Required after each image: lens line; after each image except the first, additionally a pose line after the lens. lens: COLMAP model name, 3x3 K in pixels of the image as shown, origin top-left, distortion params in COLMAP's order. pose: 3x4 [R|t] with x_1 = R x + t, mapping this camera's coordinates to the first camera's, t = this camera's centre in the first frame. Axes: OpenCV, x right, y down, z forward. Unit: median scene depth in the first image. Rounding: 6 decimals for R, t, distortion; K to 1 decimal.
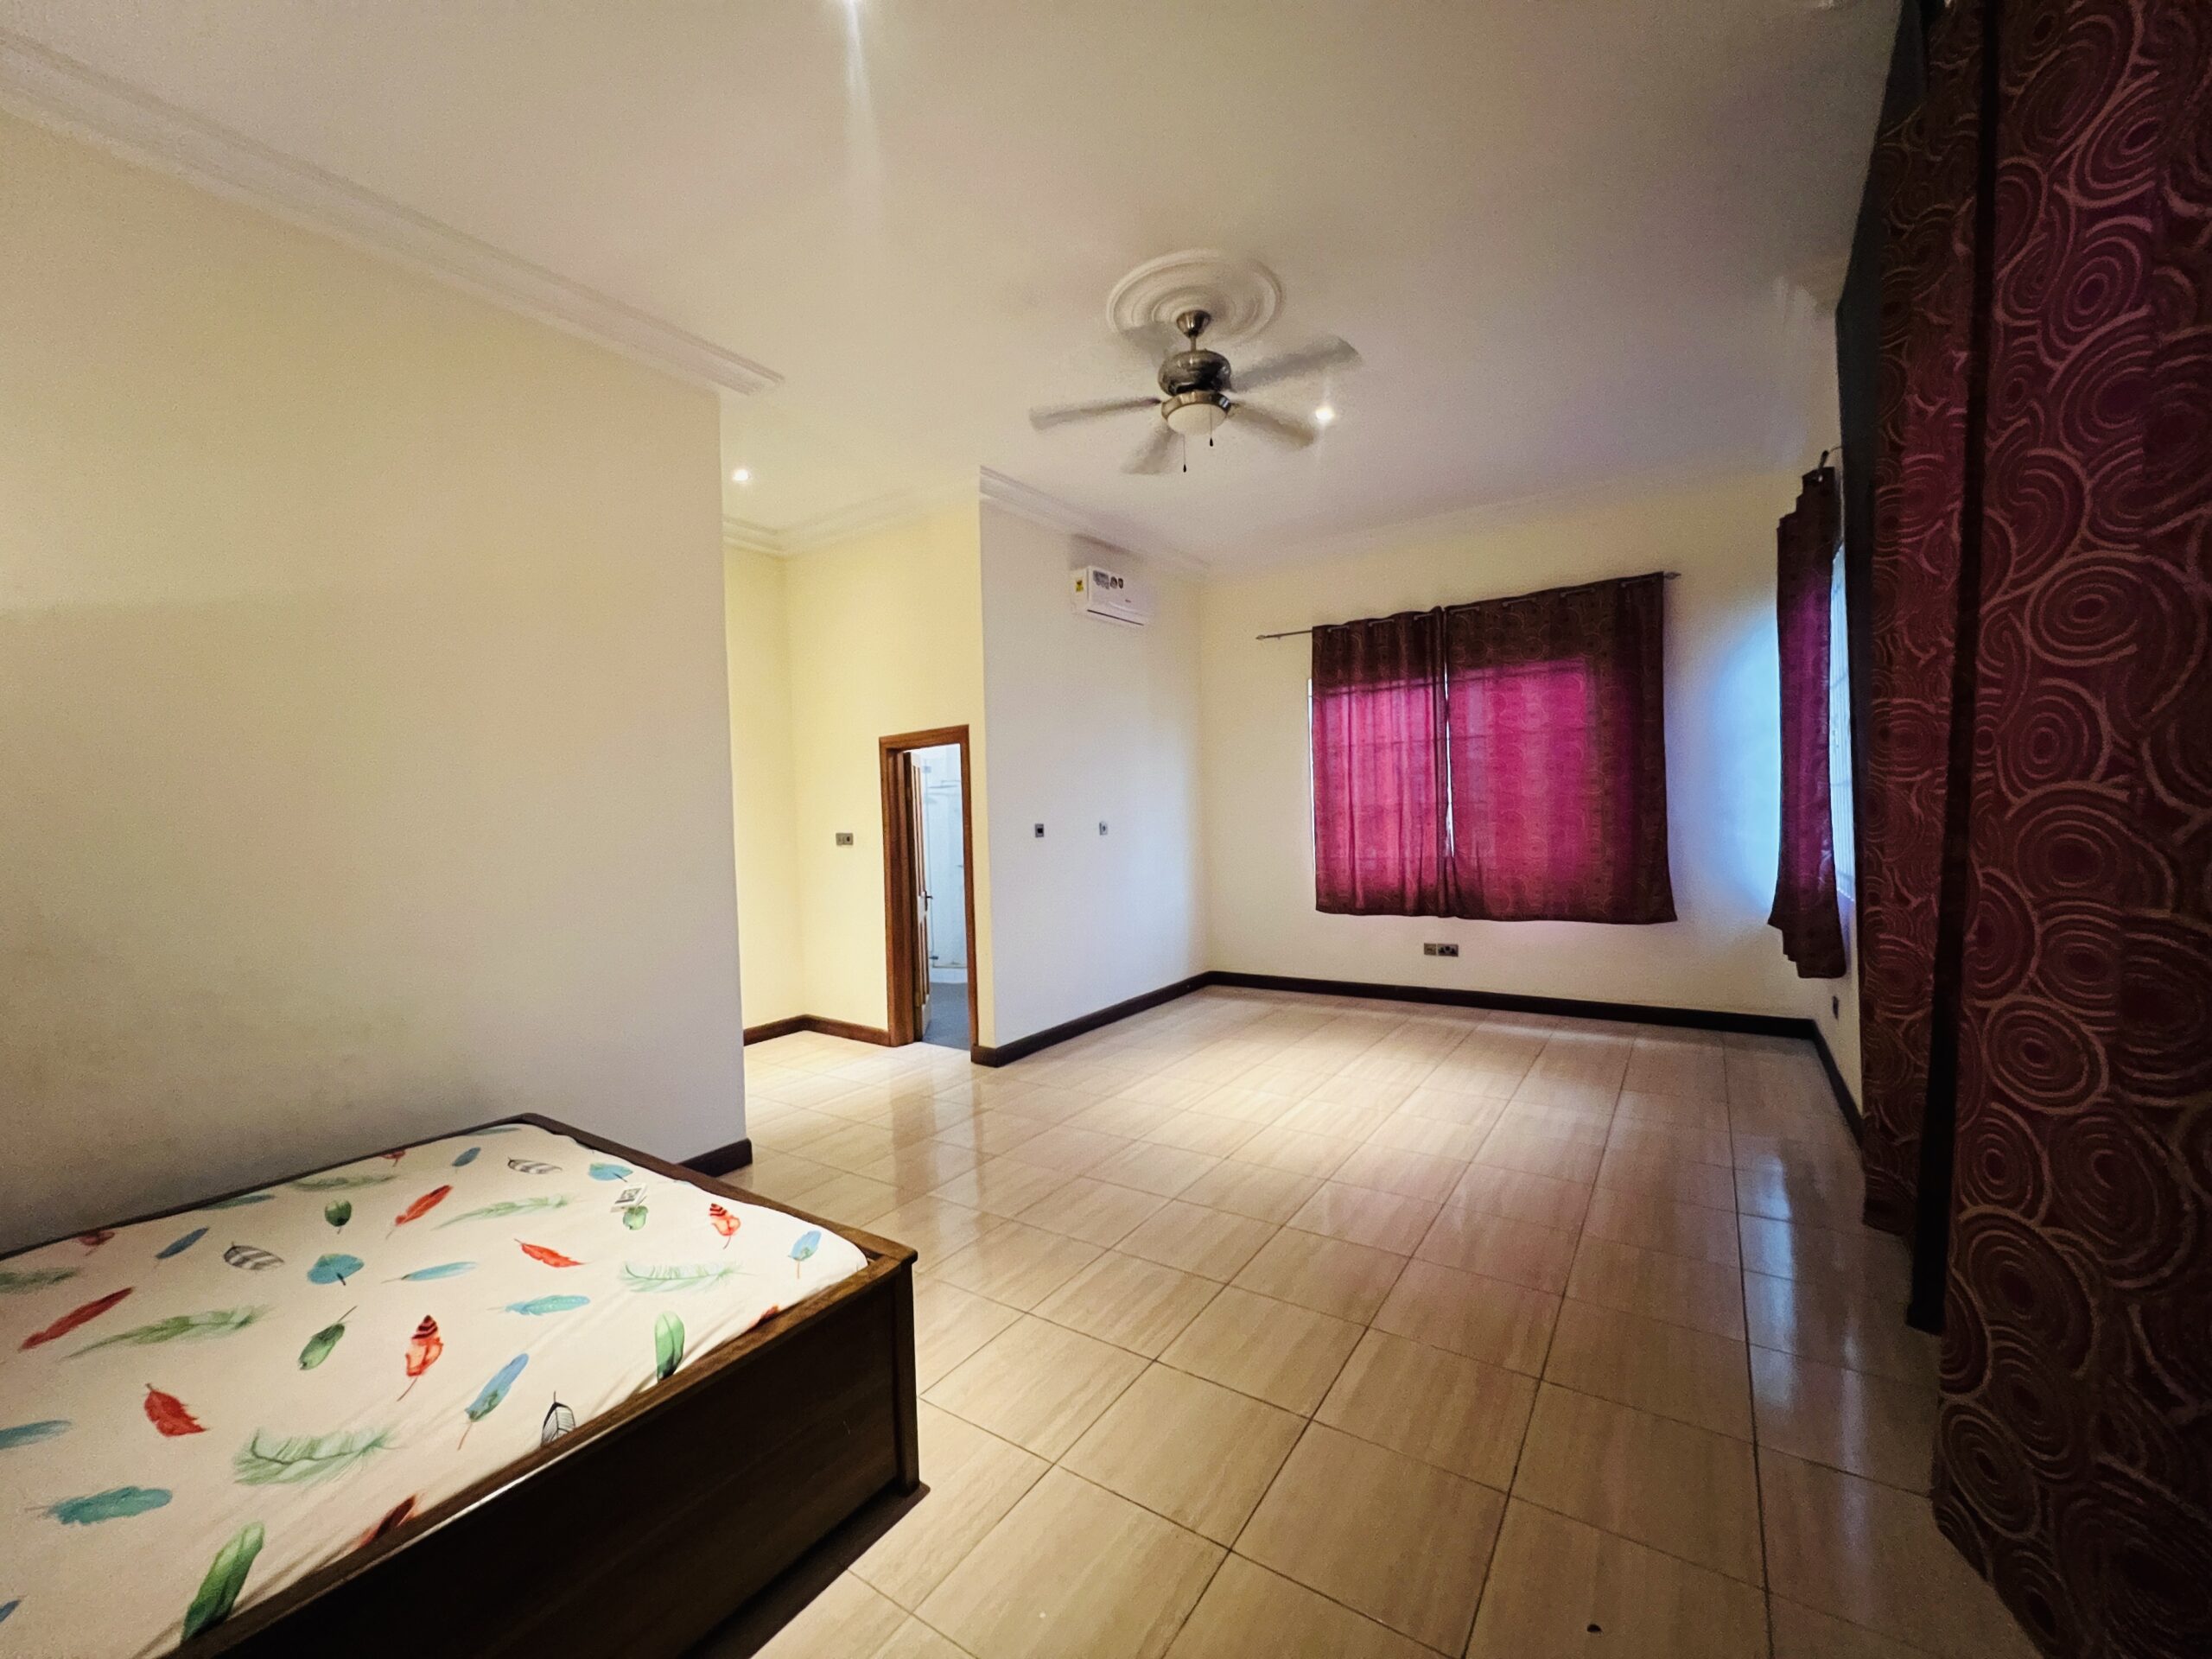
lens RADIAL K [[884.0, 0, 1106.1], [0, 884.0, 819.1], [0, 0, 1]] dist [-0.001375, -0.000044]
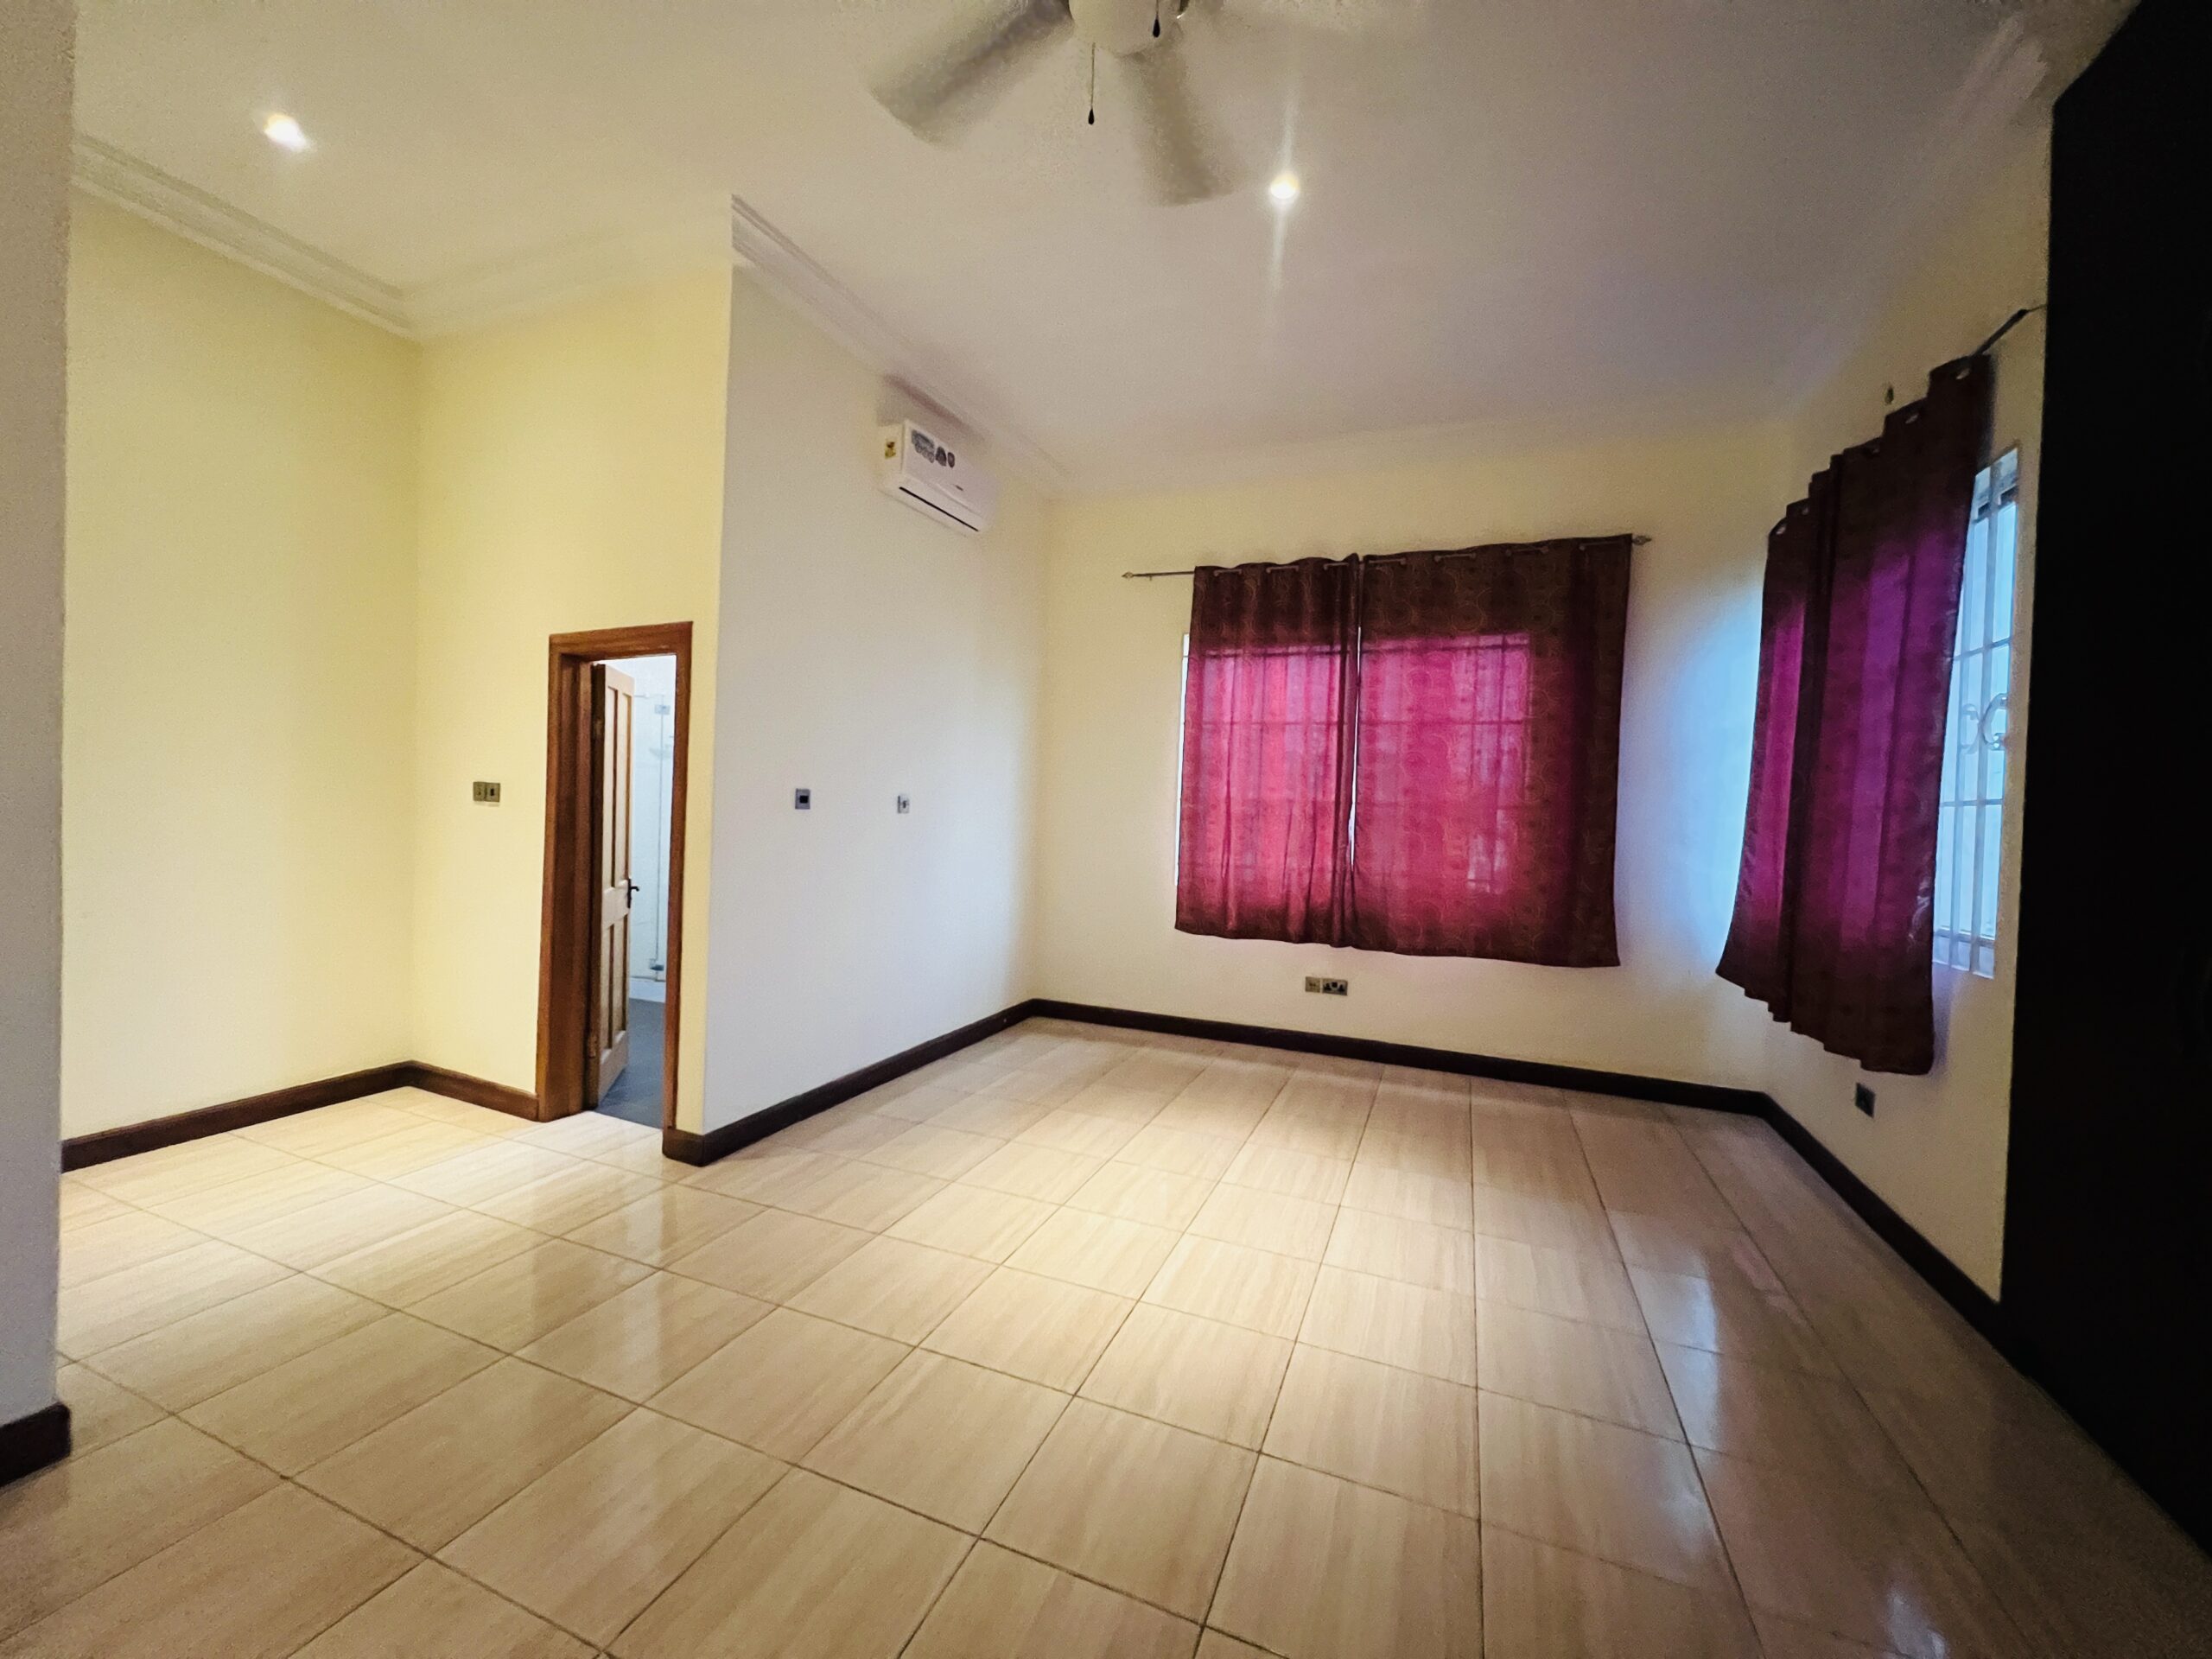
lens RADIAL K [[884.0, 0, 1106.1], [0, 884.0, 819.1], [0, 0, 1]] dist [-0.001375, -0.000044]
pose [[0.975295, 0.066365, 0.210700, 0.007588], [-0.067981, 0.997687, 0.000427, 0.011186], [-0.210185, -0.014740, 0.977551, 0.275595]]
